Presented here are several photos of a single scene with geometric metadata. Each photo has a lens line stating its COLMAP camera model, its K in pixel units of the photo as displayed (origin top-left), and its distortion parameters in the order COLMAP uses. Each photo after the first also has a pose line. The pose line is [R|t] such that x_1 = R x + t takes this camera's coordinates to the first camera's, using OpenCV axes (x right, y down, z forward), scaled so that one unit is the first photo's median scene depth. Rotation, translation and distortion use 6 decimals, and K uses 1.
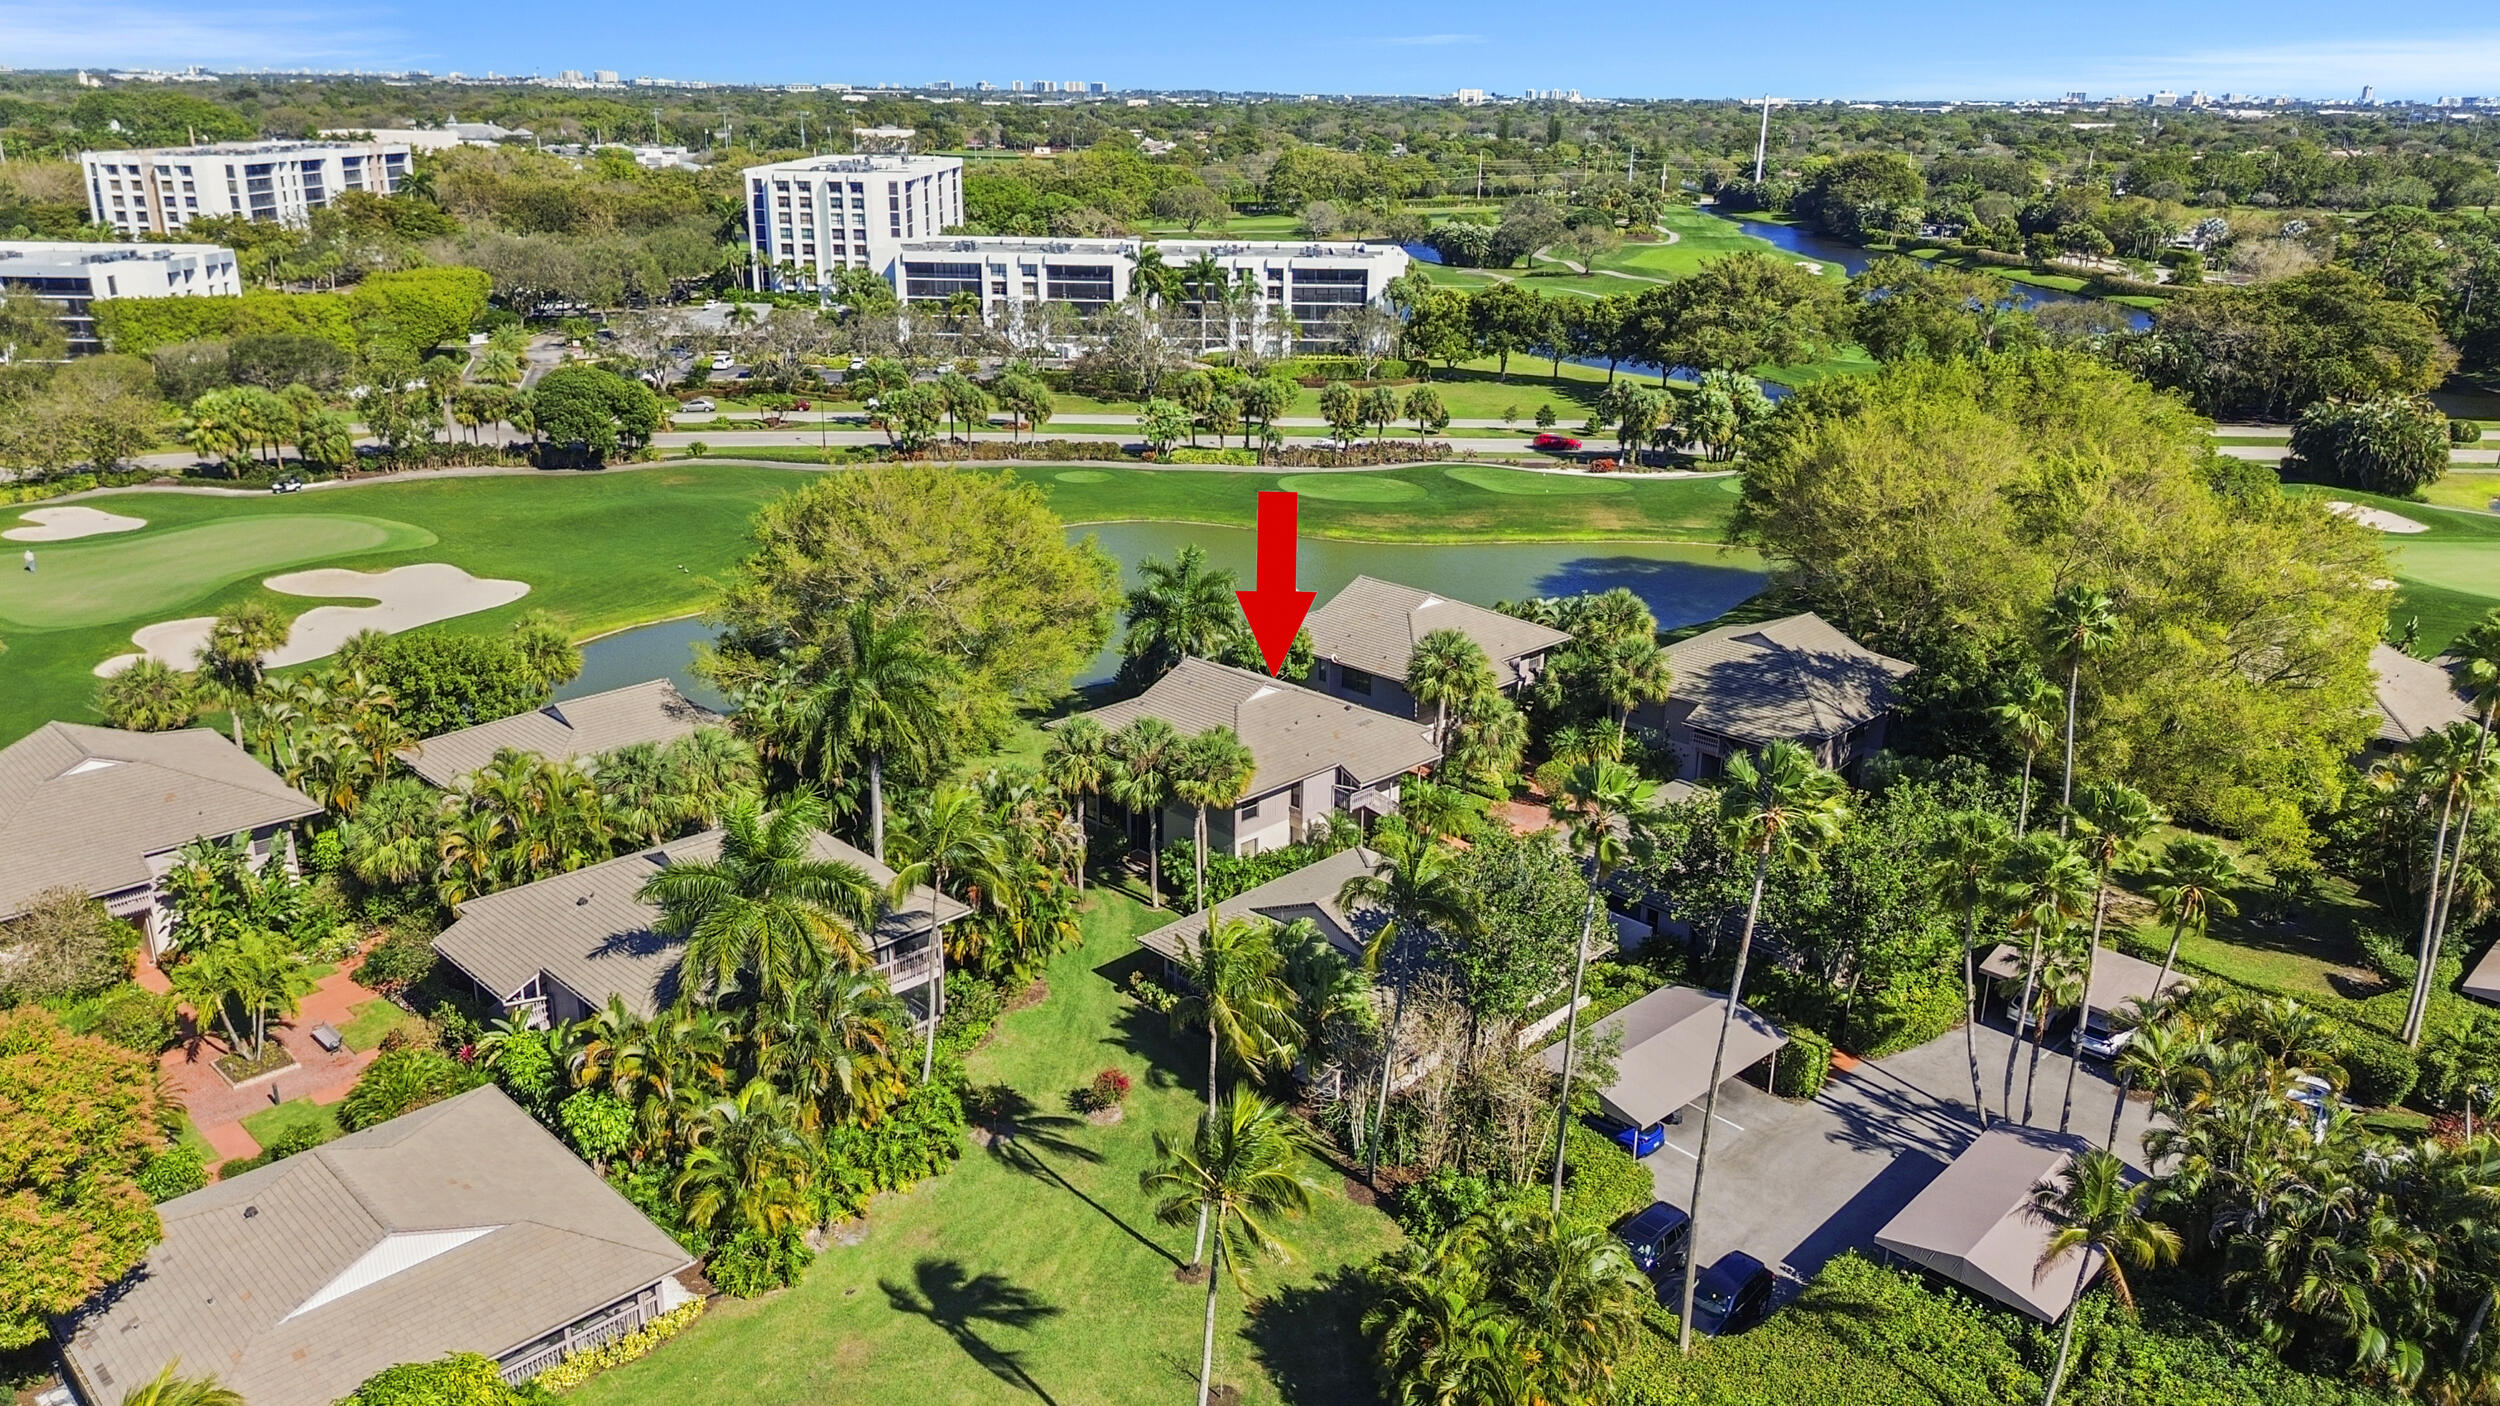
lens RADIAL K [[1784.6, 0, 1265.0], [0, 1784.6, 704.5], [0, 0, 1]] dist [0.051928, -0.057544]
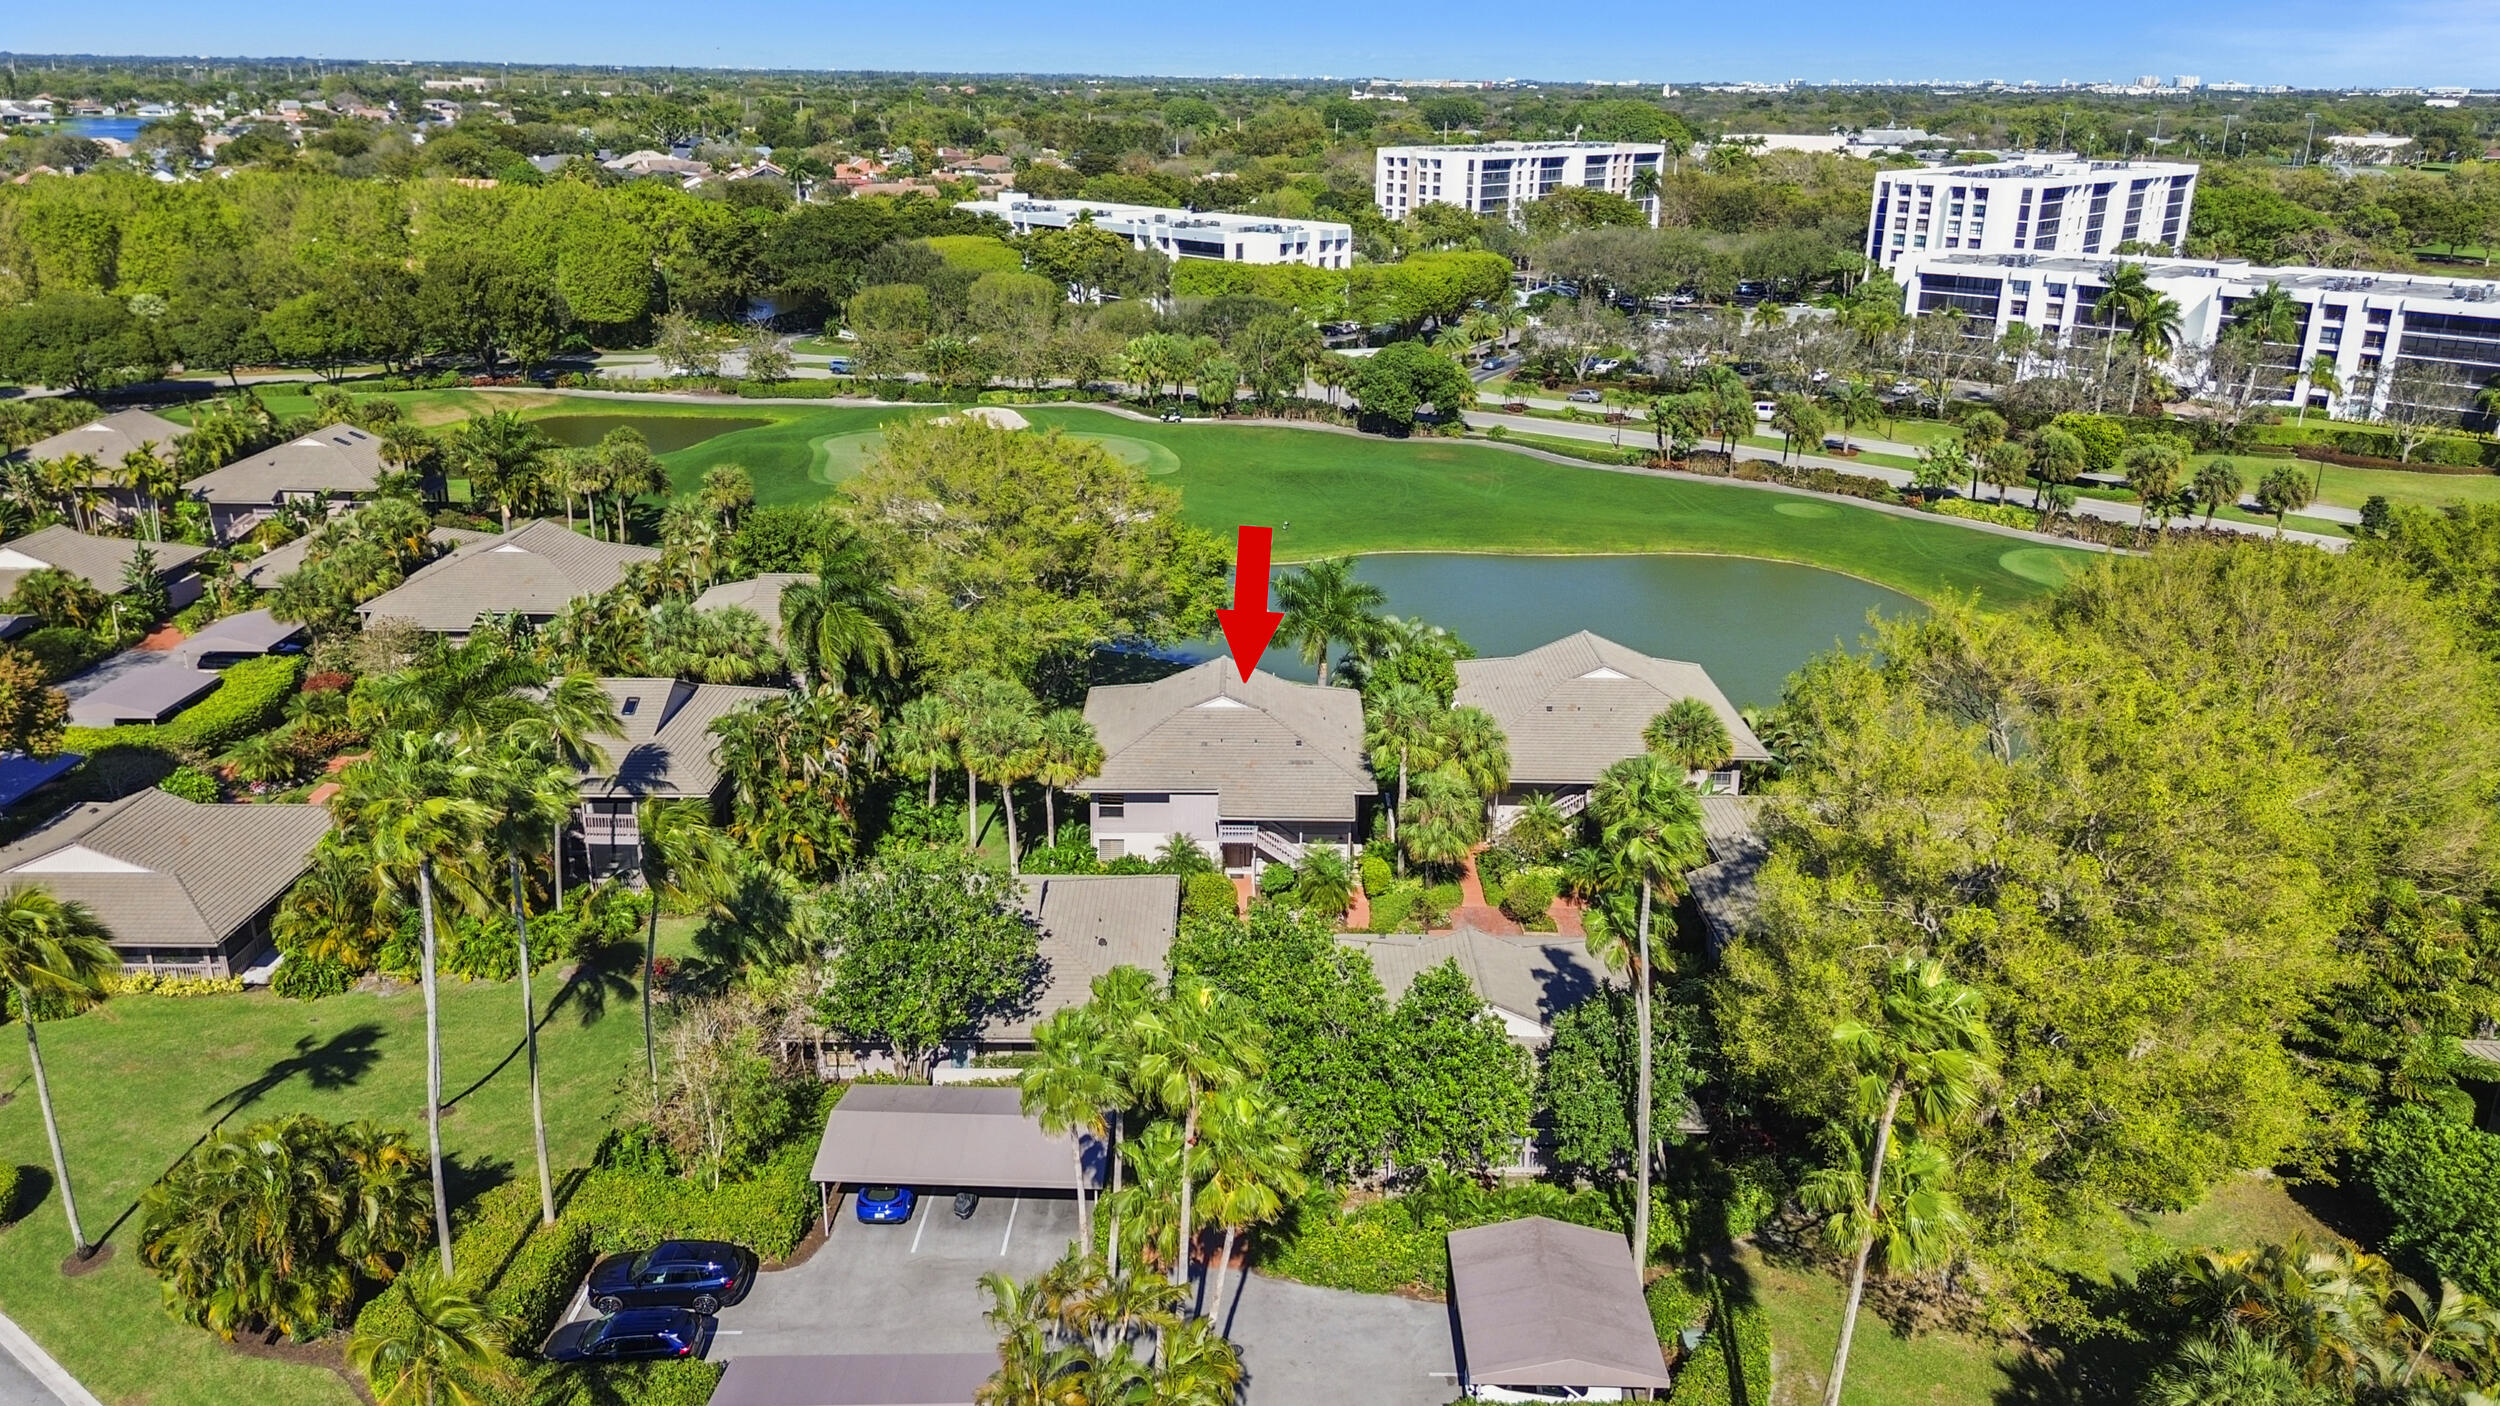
lens RADIAL K [[1784.6, 0, 1265.0], [0, 1784.6, 704.5], [0, 0, 1]] dist [0.051928, -0.057544]
pose [[0.713406, 0.224363, -0.663862, 0.219251], [-0.226866, 0.970286, 0.084127, -0.030961], [0.663011, 0.090591, 0.743108, 0.102934]]
